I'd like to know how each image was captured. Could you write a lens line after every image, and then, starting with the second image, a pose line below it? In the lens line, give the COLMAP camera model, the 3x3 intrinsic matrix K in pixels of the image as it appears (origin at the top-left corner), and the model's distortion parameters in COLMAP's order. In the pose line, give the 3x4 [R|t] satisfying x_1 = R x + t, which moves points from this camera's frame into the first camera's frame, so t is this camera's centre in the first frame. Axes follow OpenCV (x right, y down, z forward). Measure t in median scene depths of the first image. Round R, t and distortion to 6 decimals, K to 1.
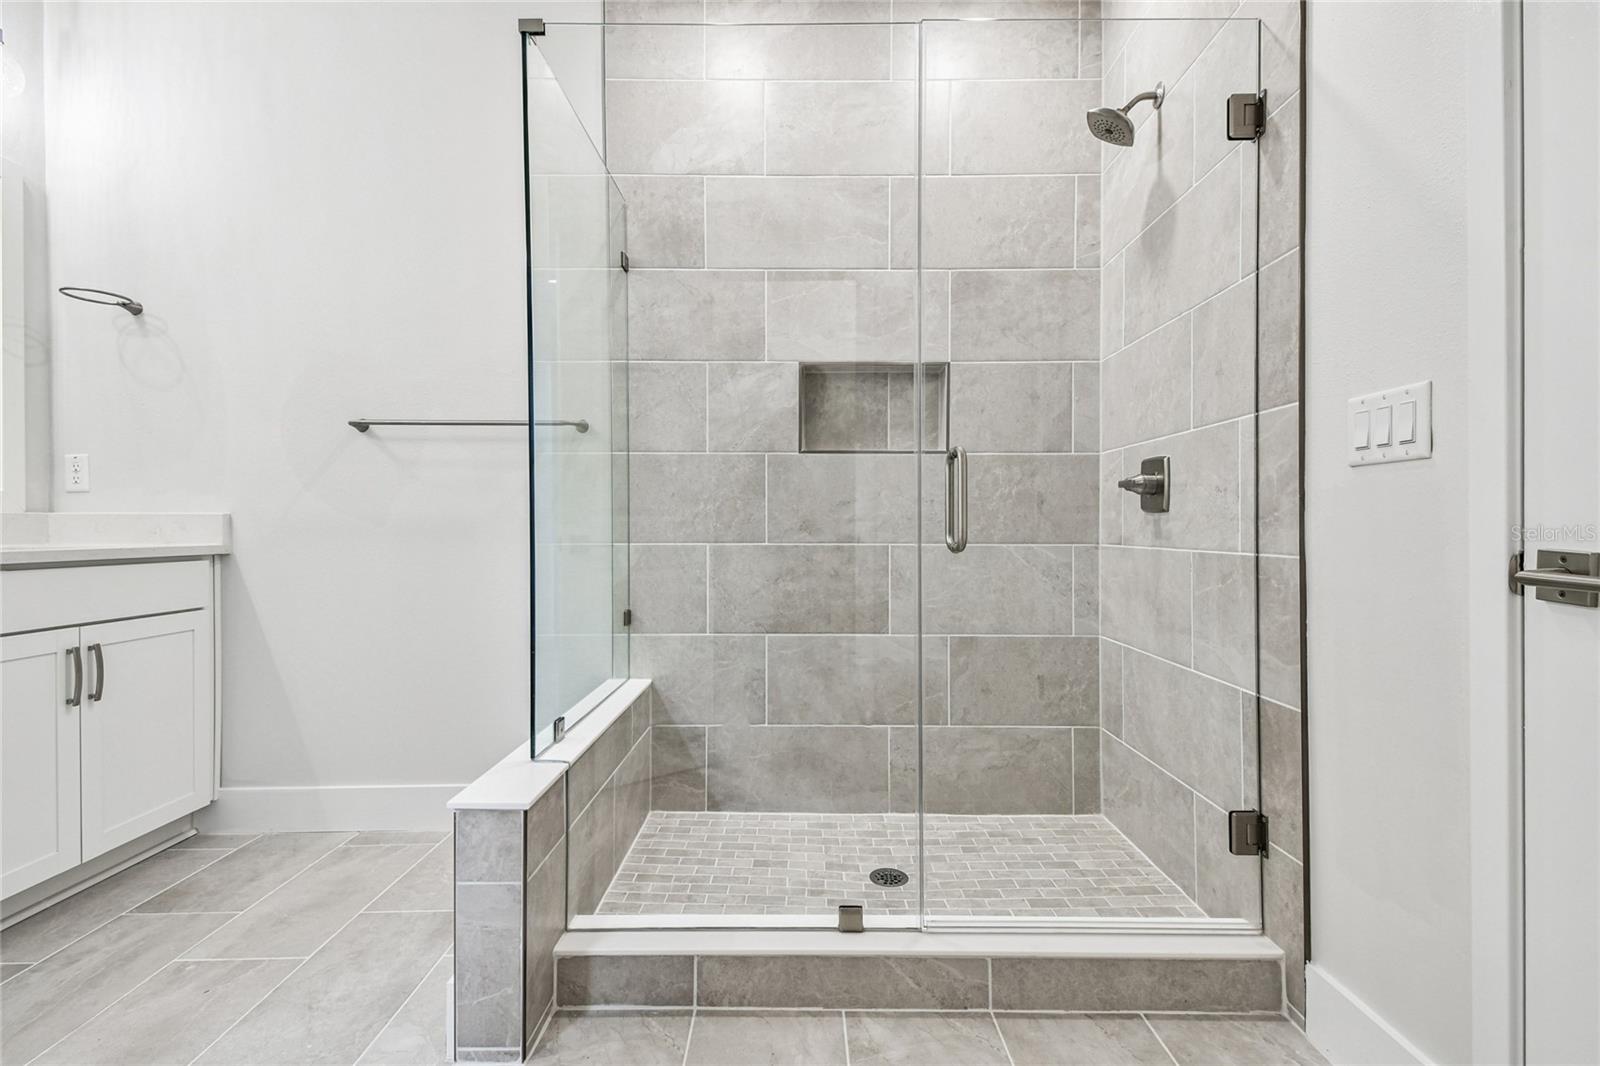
lens RADIAL K [[722.7, 0, 800.0], [0, 722.7, 533.0], [0, 0, 1]] dist [0.055469, -0.022340]
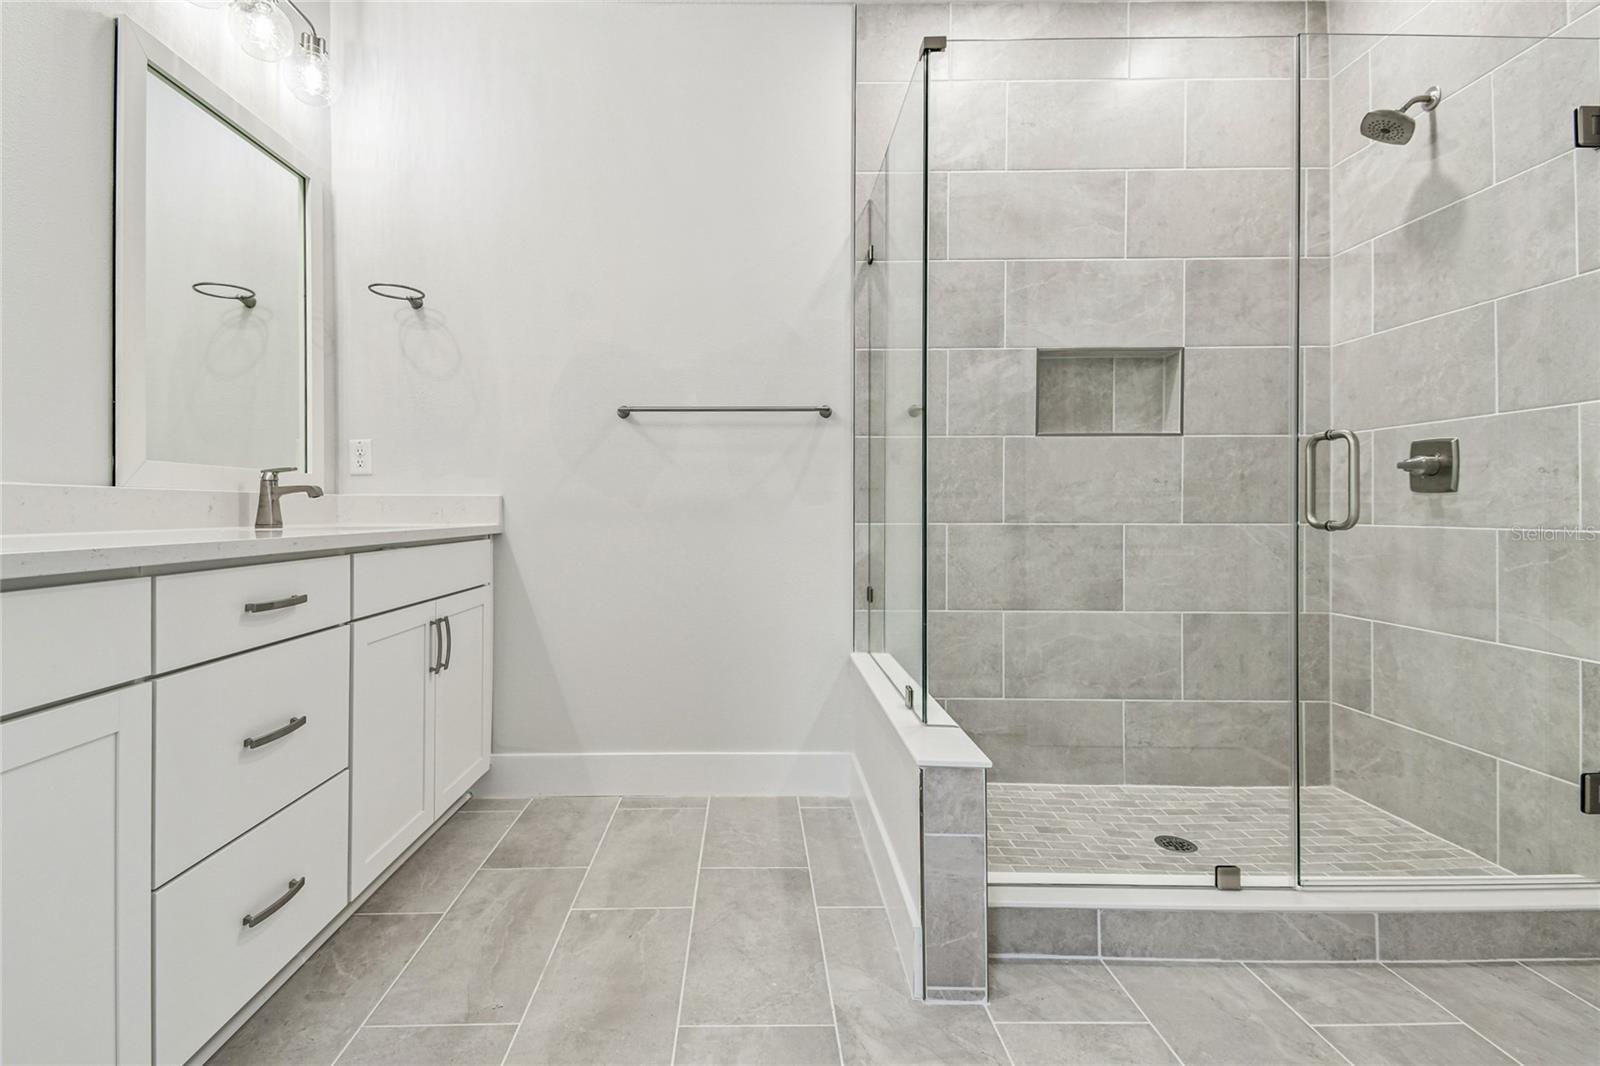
lens RADIAL K [[728.3, 0, 748.8], [0, 728.3, 510.5], [0, 0, 1]] dist [0.048867, -0.023689]
pose [[0.999999, -0.001094, 0.000097, -0.427059], [0.001095, 0.999982, -0.005976, 0.002210], [-0.000090, 0.005977, 0.999982, -0.051487]]
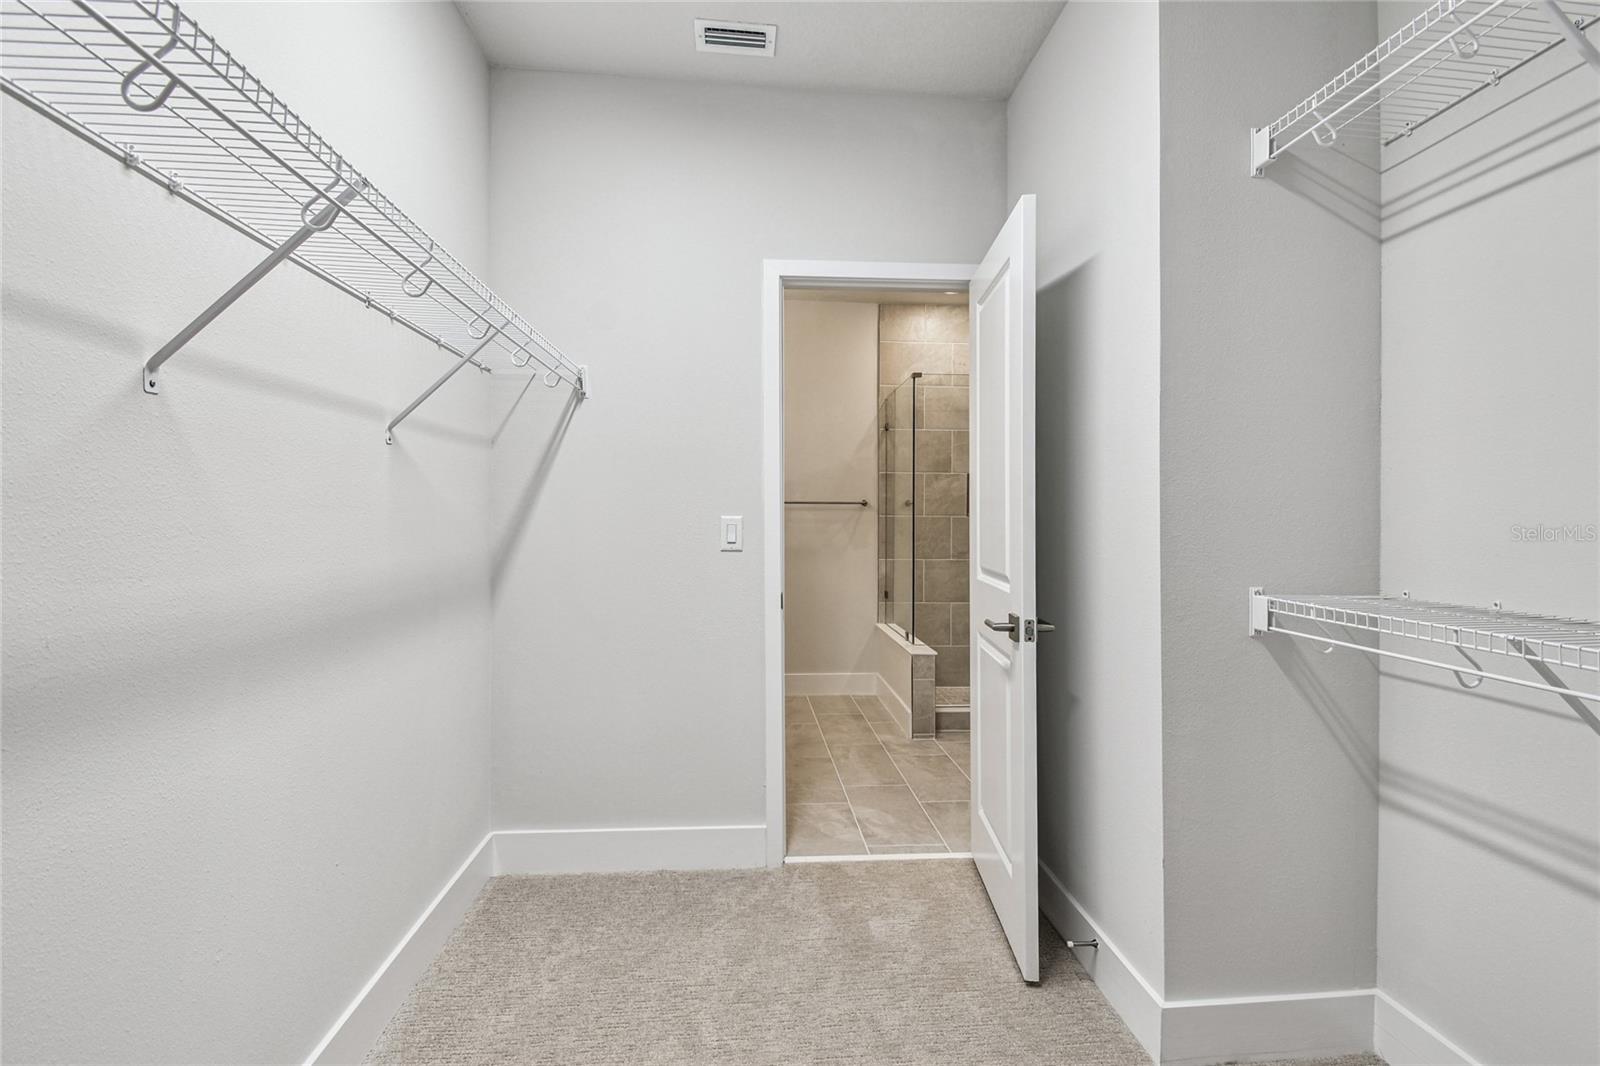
lens RADIAL K [[713.6, 0, 800.0], [0, 713.6, 533.0], [0, 0, 1]] dist [0.022312, -0.021129]
pose [[0.996426, -0.000505, 0.084472, -0.684469], [-0.000115, 0.999973, 0.007327, -0.078818], [-0.084473, -0.007311, 0.996399, -1.070503]]
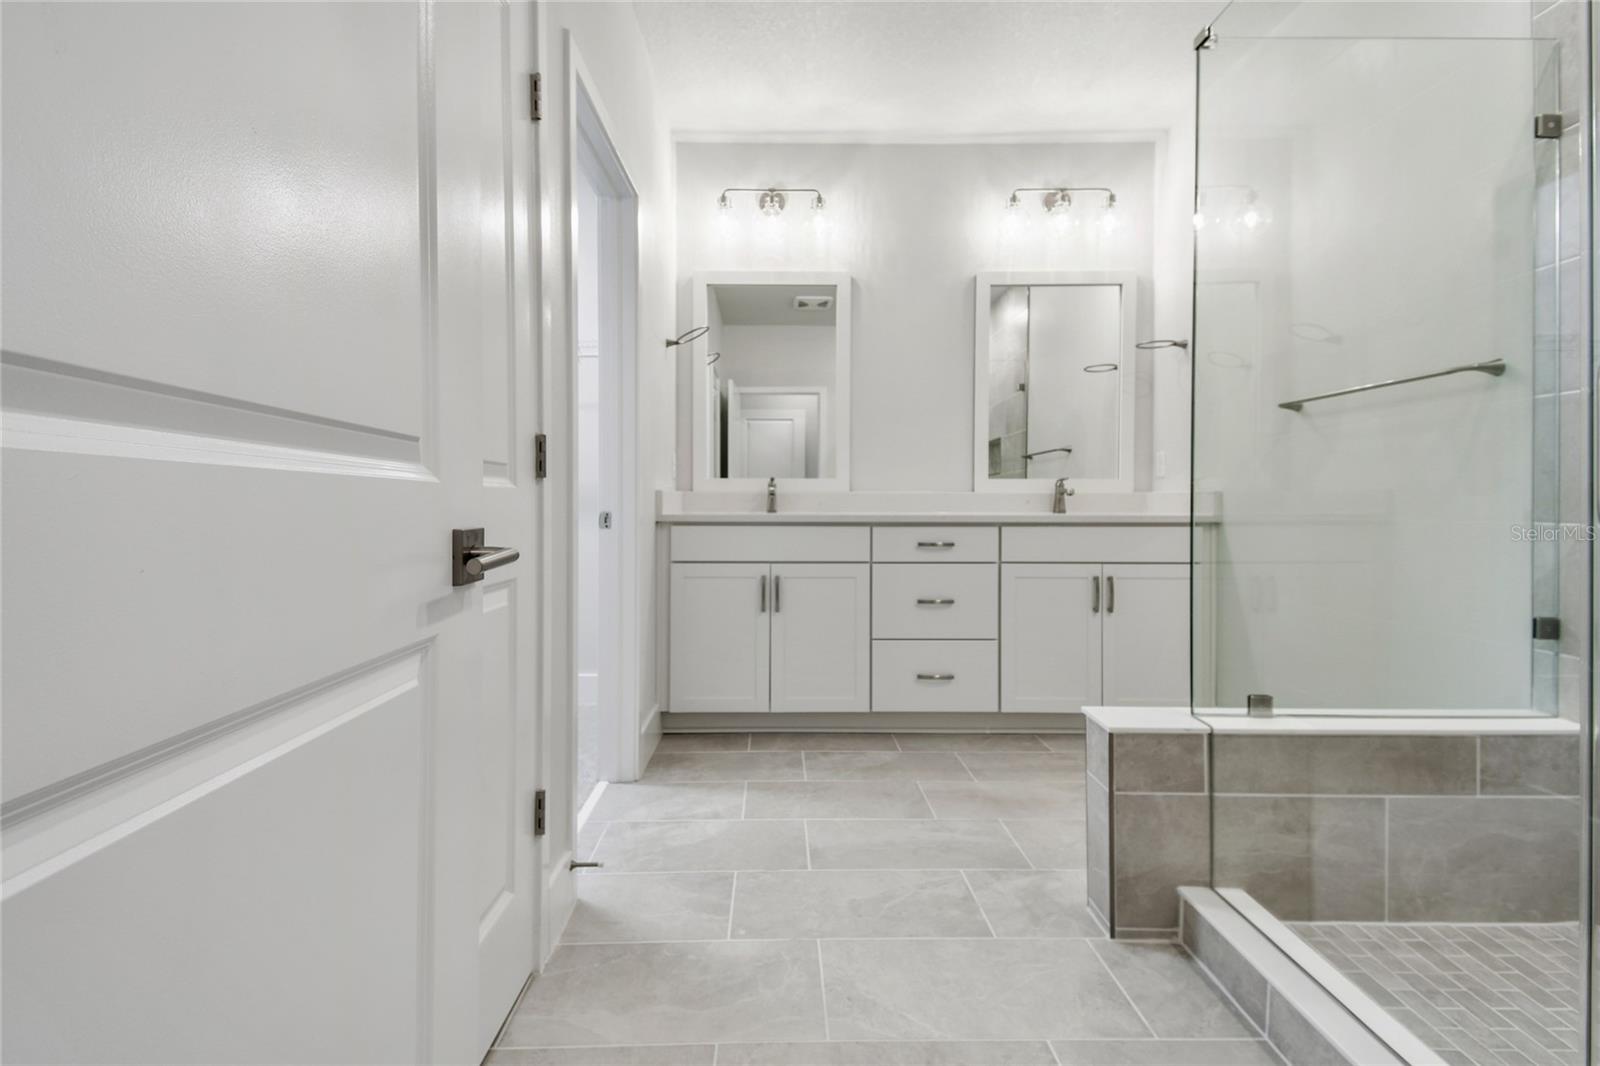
lens RADIAL K [[734.7, 0, 801.1], [0, 734.7, 507.4], [0, 0, 1]] dist [0.057817, -0.023550]
pose [[0.018452, 0.006430, -0.999809, 0.501709], [-0.005898, 0.999963, 0.006322, -0.001069], [0.999812, 0.005780, 0.018489, 0.272839]]
